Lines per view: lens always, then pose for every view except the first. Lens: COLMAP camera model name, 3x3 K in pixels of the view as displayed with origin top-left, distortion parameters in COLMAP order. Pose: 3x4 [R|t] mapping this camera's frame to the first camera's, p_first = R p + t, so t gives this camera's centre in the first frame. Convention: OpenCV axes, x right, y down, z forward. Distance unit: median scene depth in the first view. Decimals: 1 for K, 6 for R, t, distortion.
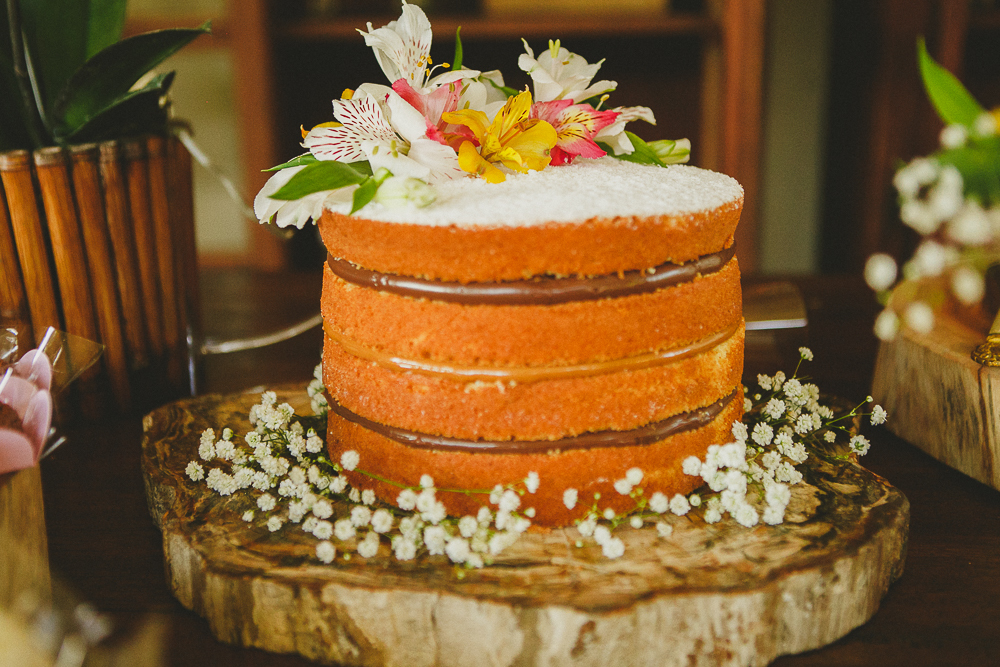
lens RADIAL K [[1173.7, 0, 502.2], [0, 1173.7, 335.0], [0, 0, 1]] dist [0.006950, 0.000000]
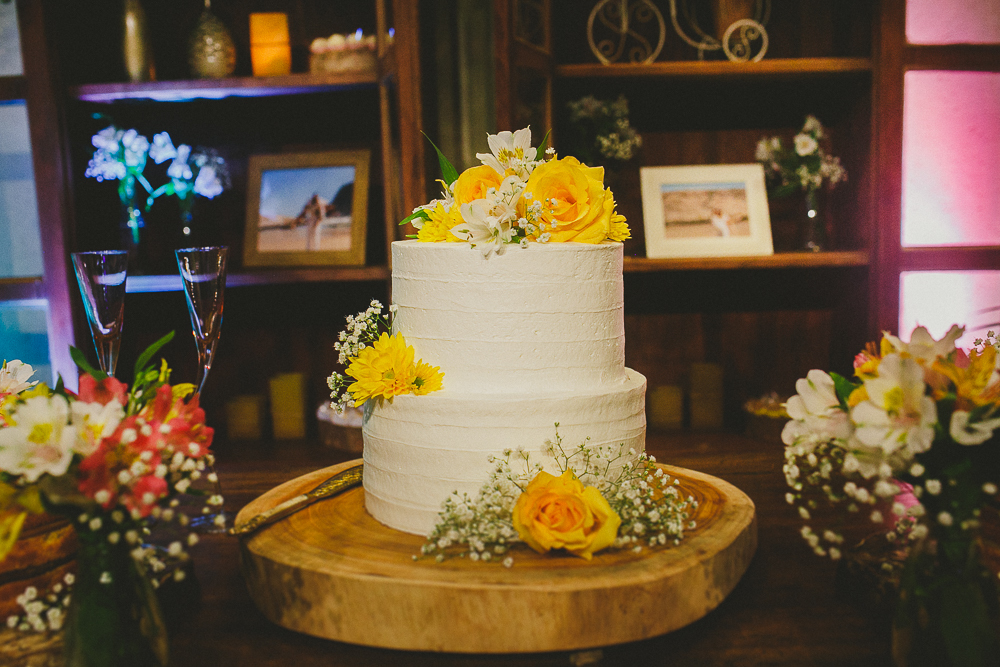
lens RADIAL K [[1015.2, 0, 498.7], [0, 1015.2, 334.5], [0, 0, 1]] dist [0.006326, 0.000000]
pose [[0.995392, -0.024742, 0.092643, 0.790339], [0.039016, 0.987050, -0.155597, -0.021324], [-0.087594, 0.158494, 0.983467, -0.707090]]
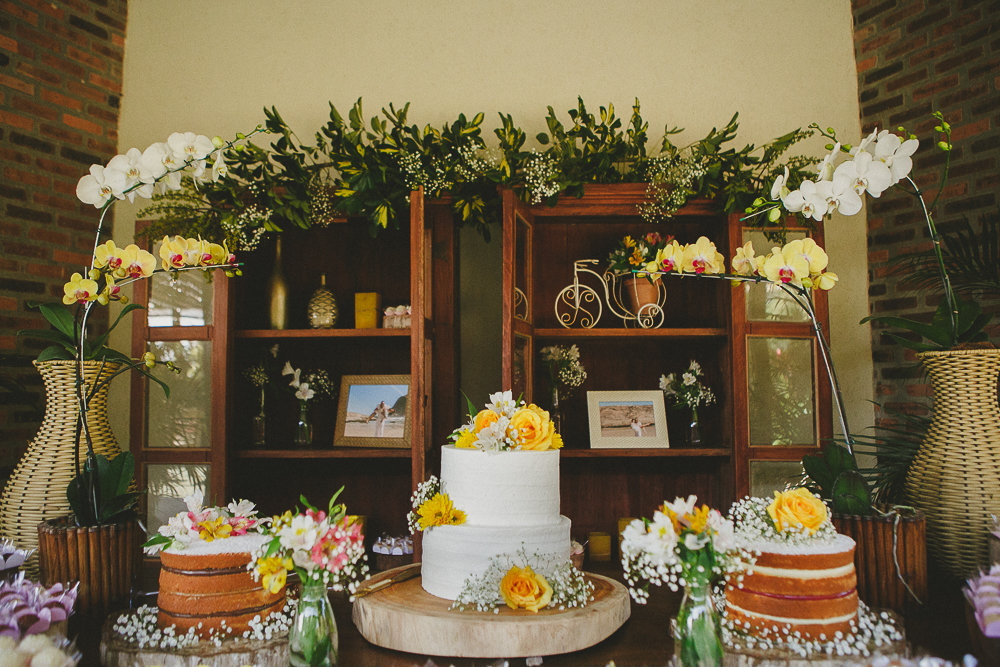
lens RADIAL K [[714.9, 0, 479.6], [0, 714.9, 340.7], [0, 0, 1]] dist [-0.044228, 0.007454]
pose [[0.997471, 0.020472, 0.068067, 0.723652], [0.005426, 0.932899, -0.360098, 0.090581], [-0.070871, 0.359556, 0.930428, -1.442442]]
